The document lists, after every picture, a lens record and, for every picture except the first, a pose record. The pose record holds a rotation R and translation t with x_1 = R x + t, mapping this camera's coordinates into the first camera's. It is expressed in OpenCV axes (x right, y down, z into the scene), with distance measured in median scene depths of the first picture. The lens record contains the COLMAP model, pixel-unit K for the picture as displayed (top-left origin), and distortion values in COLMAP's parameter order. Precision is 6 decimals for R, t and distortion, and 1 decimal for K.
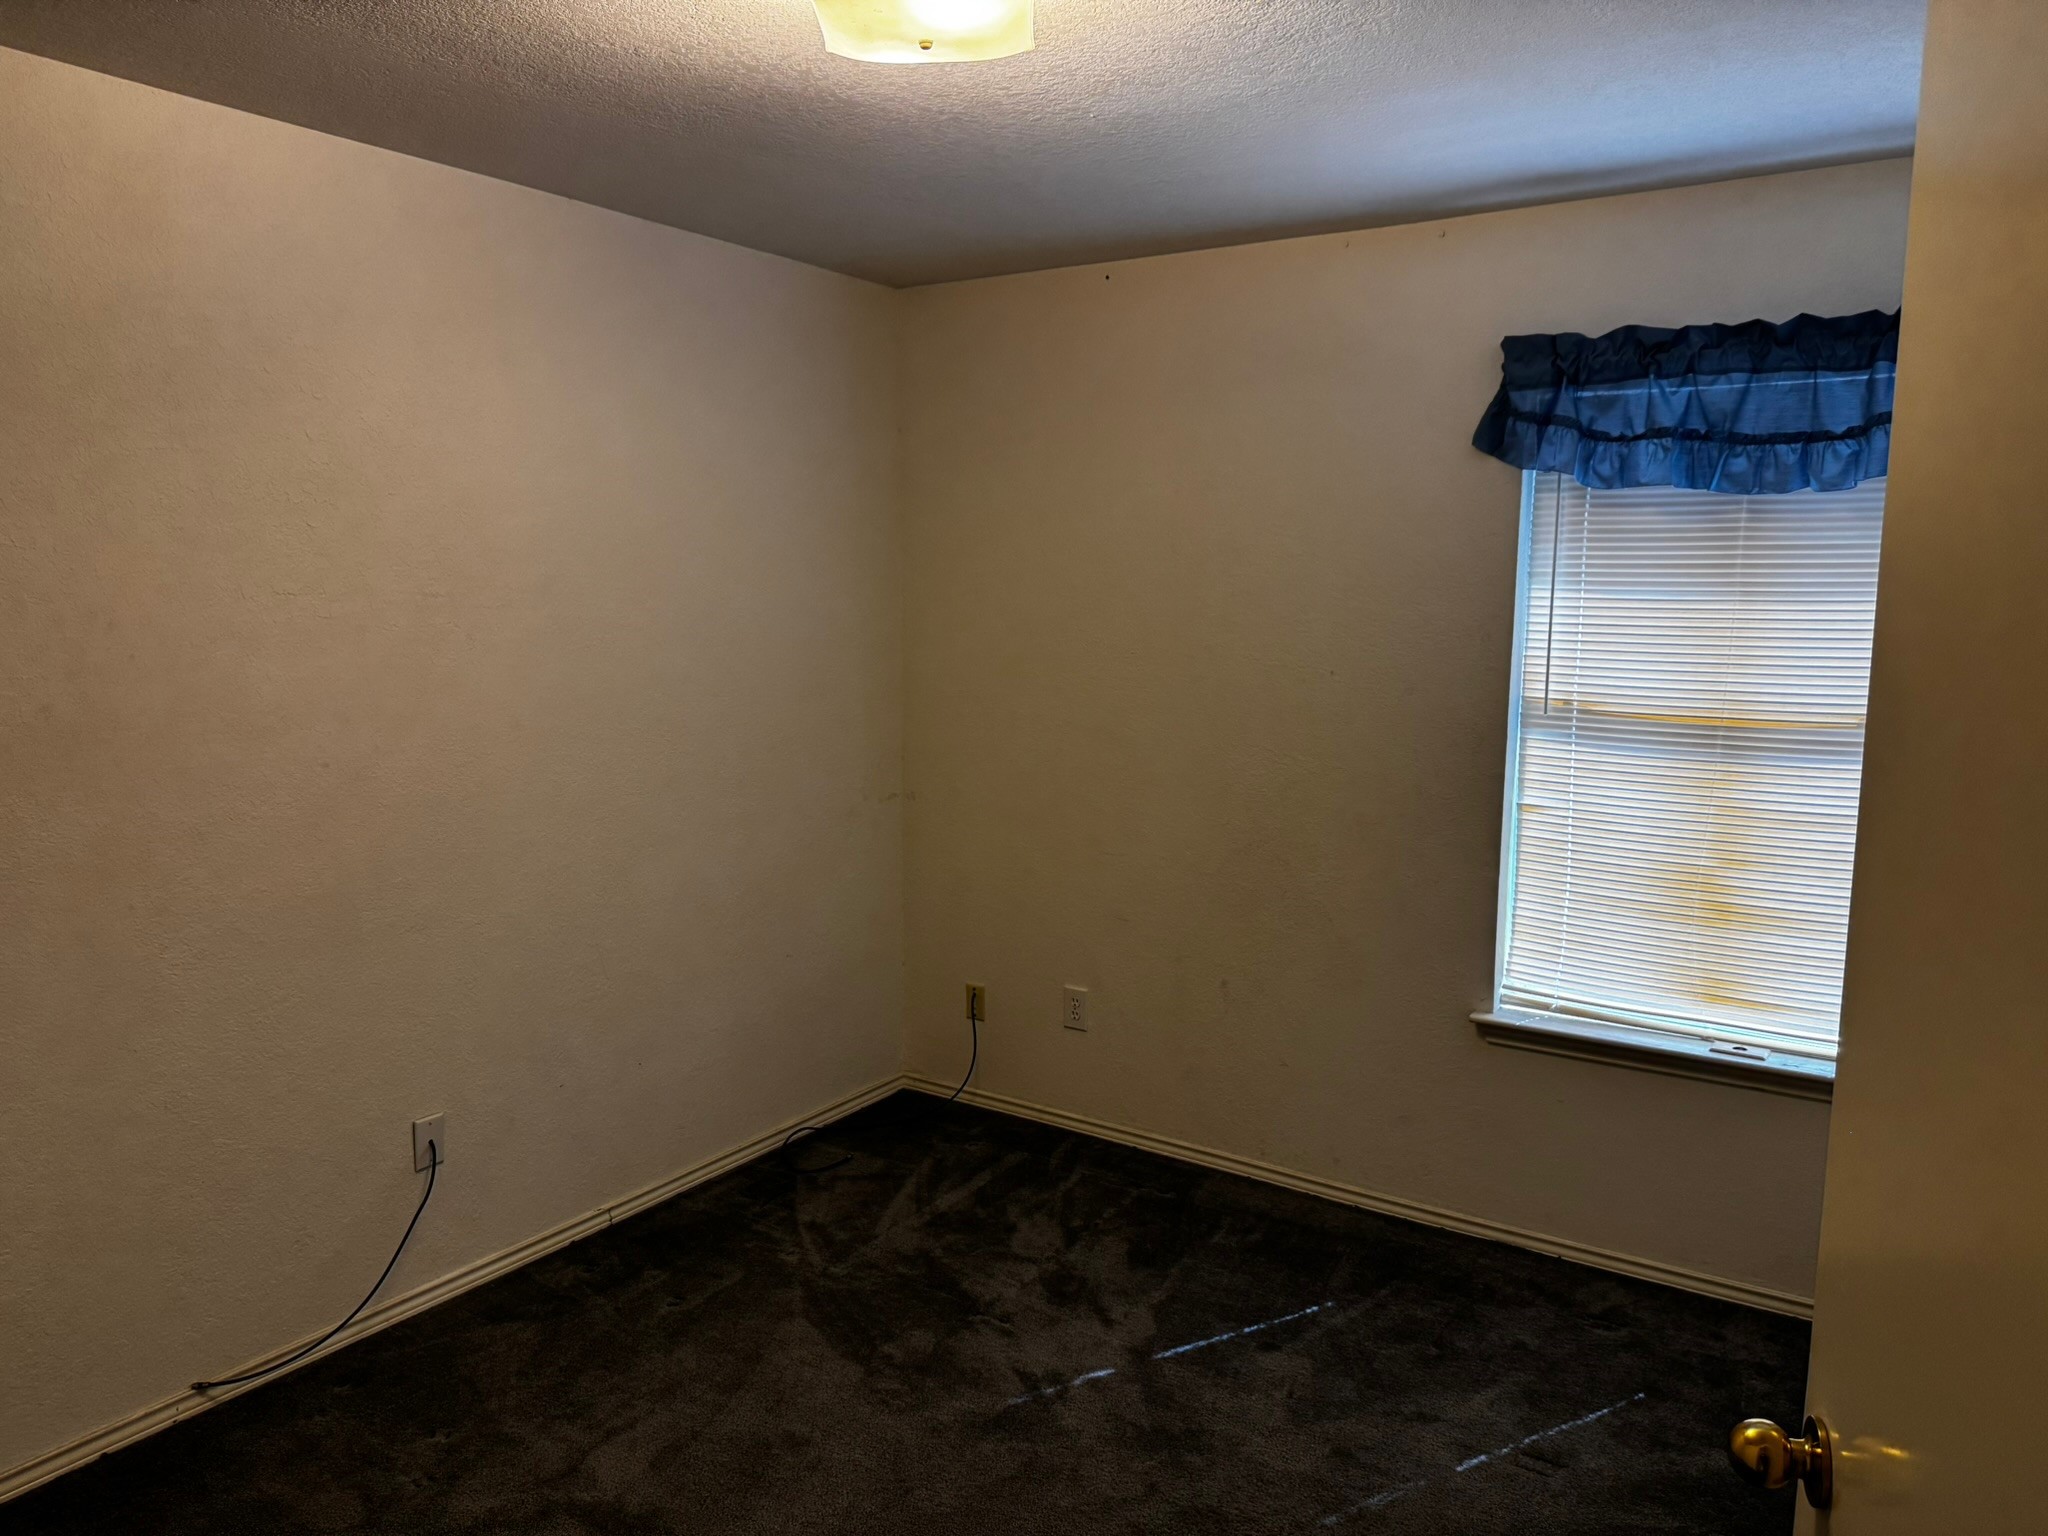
lens RADIAL K [[1445.2, 0, 1054.6], [0, 1445.2, 769.4], [0, 0, 1]] dist [0.059169, -0.070249]
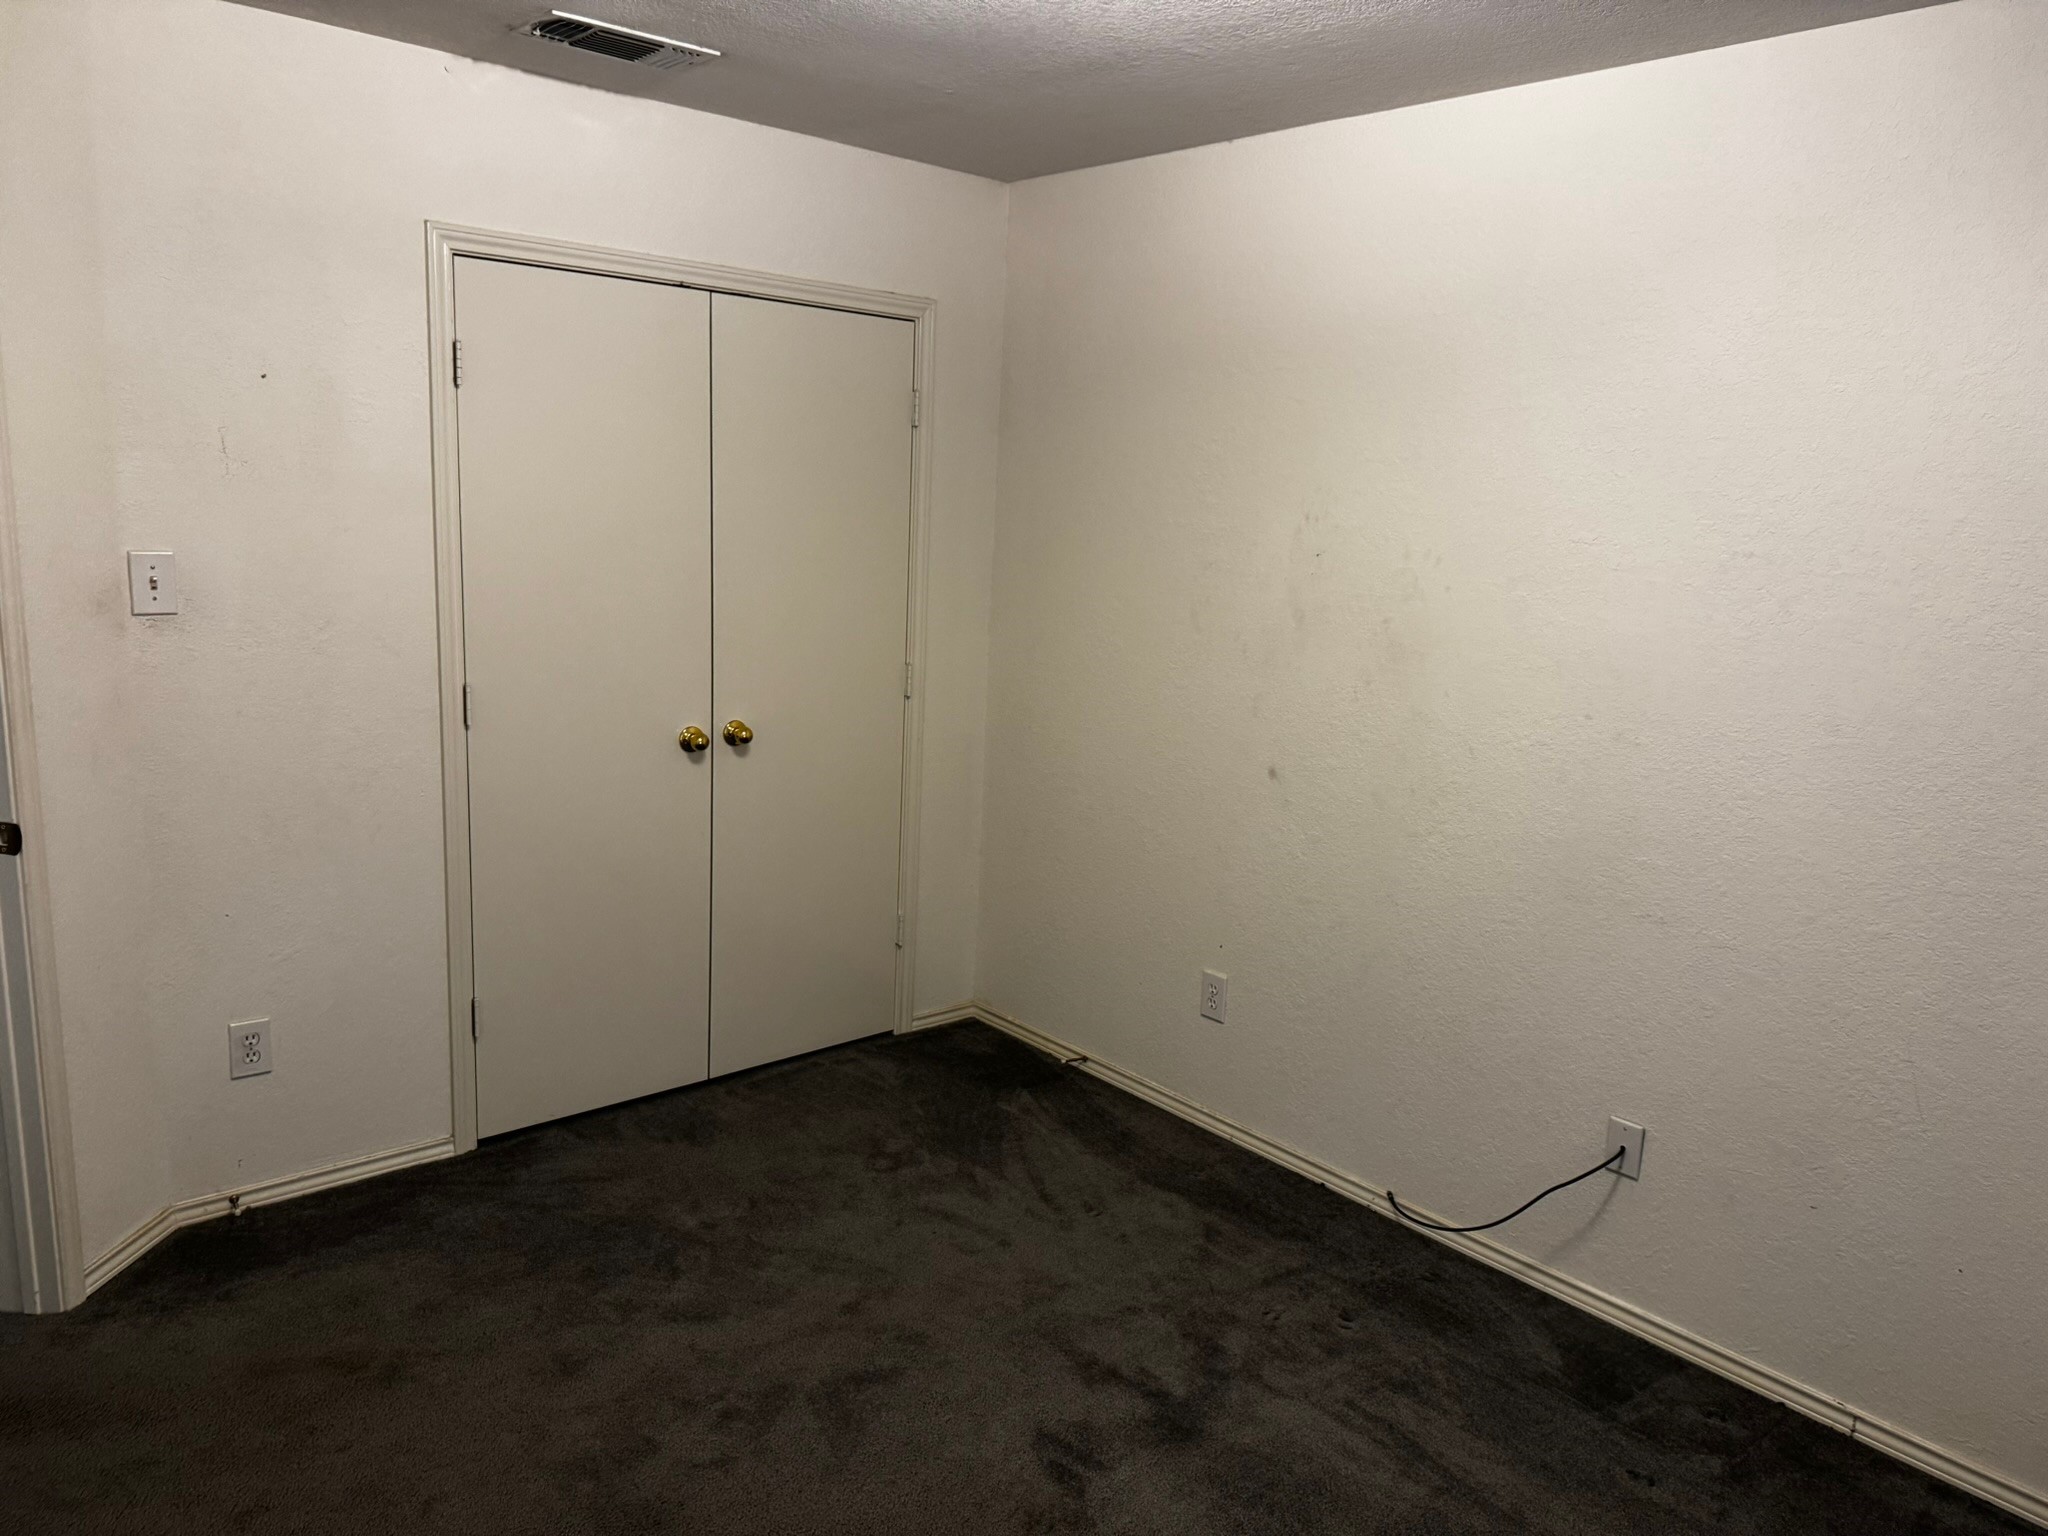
lens RADIAL K [[1445.2, 0, 1054.6], [0, 1445.2, 769.4], [0, 0, 1]] dist [0.059169, -0.070249]
pose [[-0.272971, 0.142866, -0.951355, 0.542742], [-0.178890, 0.964126, 0.196113, -0.096379], [0.945243, 0.223721, -0.237621, 0.875639]]
